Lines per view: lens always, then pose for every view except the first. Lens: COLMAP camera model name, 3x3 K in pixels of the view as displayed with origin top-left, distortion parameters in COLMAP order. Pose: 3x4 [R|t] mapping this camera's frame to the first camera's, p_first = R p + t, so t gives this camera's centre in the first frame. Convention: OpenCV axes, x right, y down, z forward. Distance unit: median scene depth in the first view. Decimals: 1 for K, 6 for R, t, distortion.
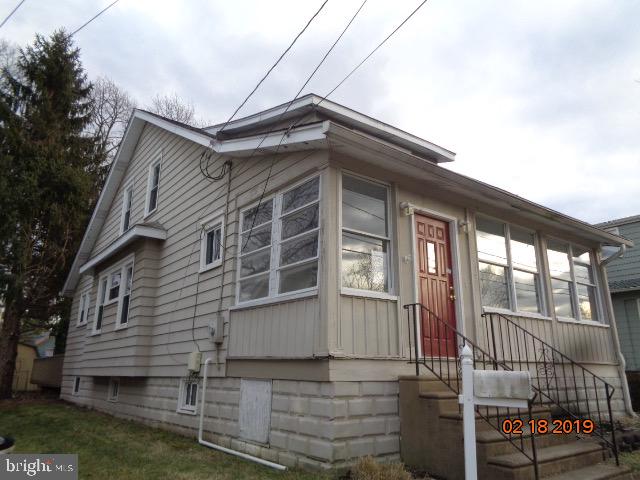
lens RADIAL K [[475.2, 0, 320.0], [0, 475.2, 240.0], [0, 0, 1]] dist [-0.003443, 0.003595]
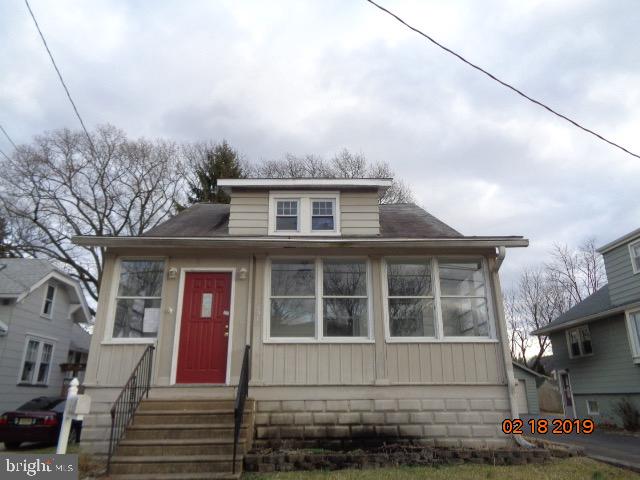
lens RADIAL K [[475.2, 0, 320.0], [0, 475.2, 240.0], [0, 0, 1]] dist [-0.003443, 0.003595]
pose [[0.813355, -0.190955, -0.549537, 1.216122], [0.162745, 0.981567, -0.100203, 0.042244], [0.558541, -0.007934, 0.829439, 0.109695]]
